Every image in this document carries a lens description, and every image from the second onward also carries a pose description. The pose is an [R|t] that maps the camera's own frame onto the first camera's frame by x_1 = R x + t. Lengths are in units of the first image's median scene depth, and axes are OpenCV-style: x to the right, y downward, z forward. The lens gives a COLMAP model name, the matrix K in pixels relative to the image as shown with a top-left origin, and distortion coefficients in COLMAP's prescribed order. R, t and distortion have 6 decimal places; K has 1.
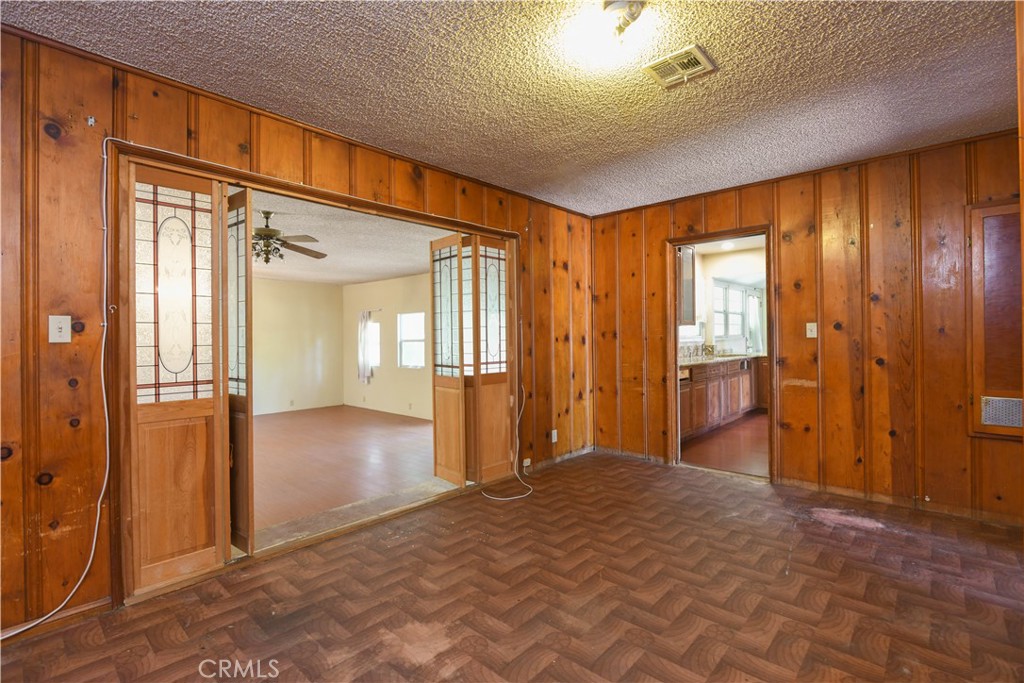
lens RADIAL K [[466.5, 0, 512.5], [0, 466.5, 336.5], [0, 0, 1]] dist [-0.001648, -0.002331]
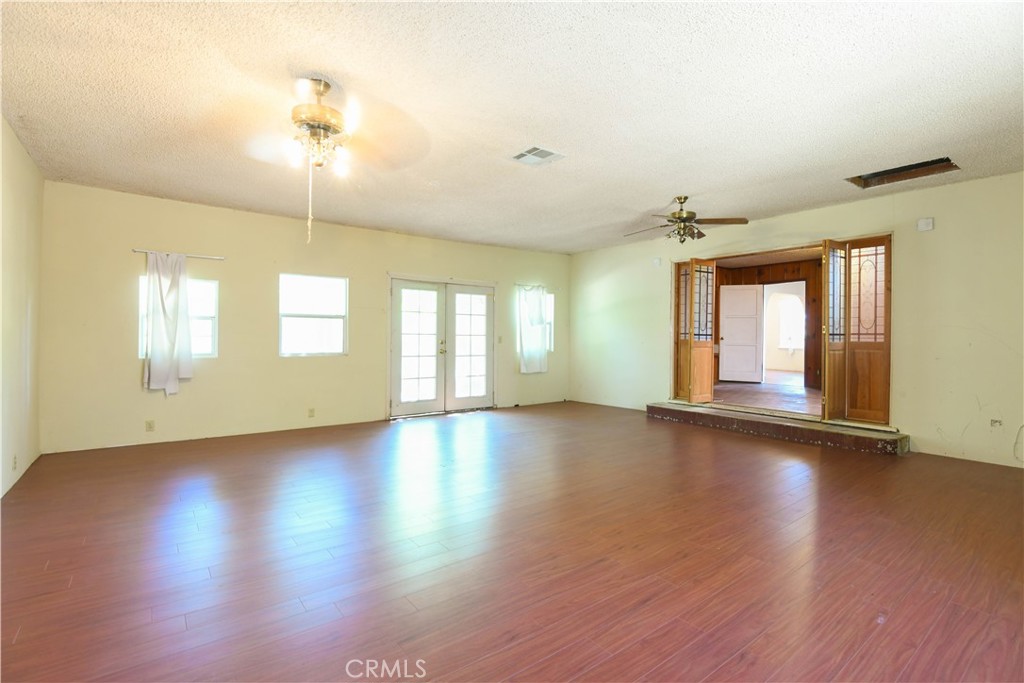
lens RADIAL K [[466.5, 0, 521.1], [0, 466.5, 341.4], [0, 0, 1]] dist [-0.001648, -0.002331]
pose [[0.186884, -0.000008, 0.982382, -1.919151], [-0.013069, 0.999911, 0.002494, 0.089851], [-0.982295, -0.013304, 0.186868, 1.312493]]
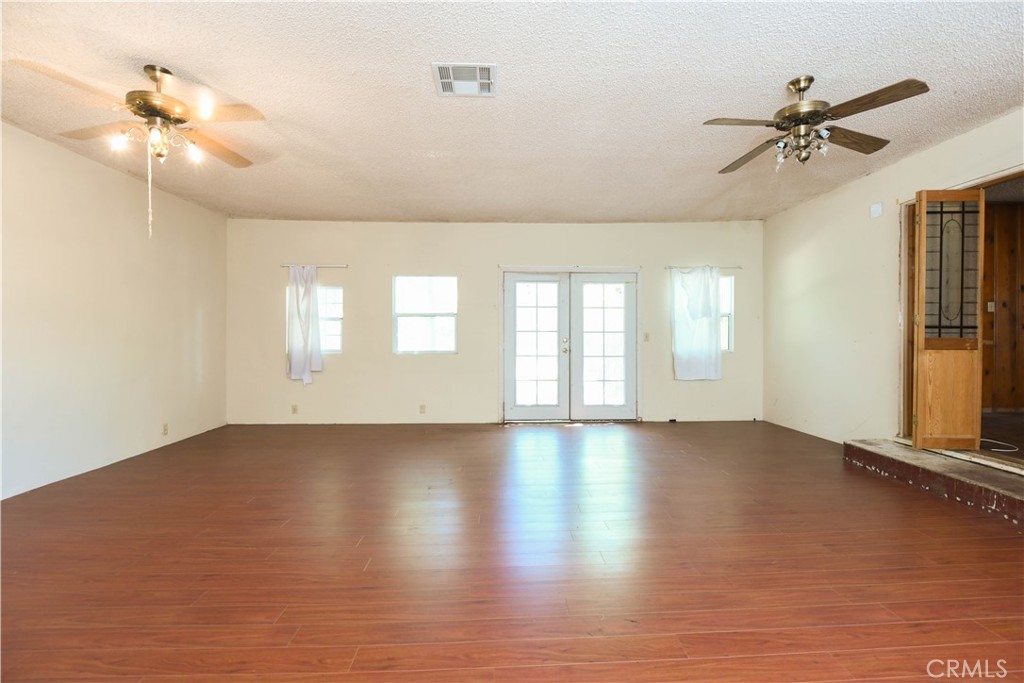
lens RADIAL K [[466.5, 0, 507.3], [0, 466.5, 341.0], [0, 0, 1]] dist [-0.001648, -0.002331]
pose [[0.718169, -0.001638, 0.695867, -1.411886], [-0.008853, 0.999895, 0.011490, 0.086768], [-0.695812, -0.014412, 0.718079, 0.929583]]
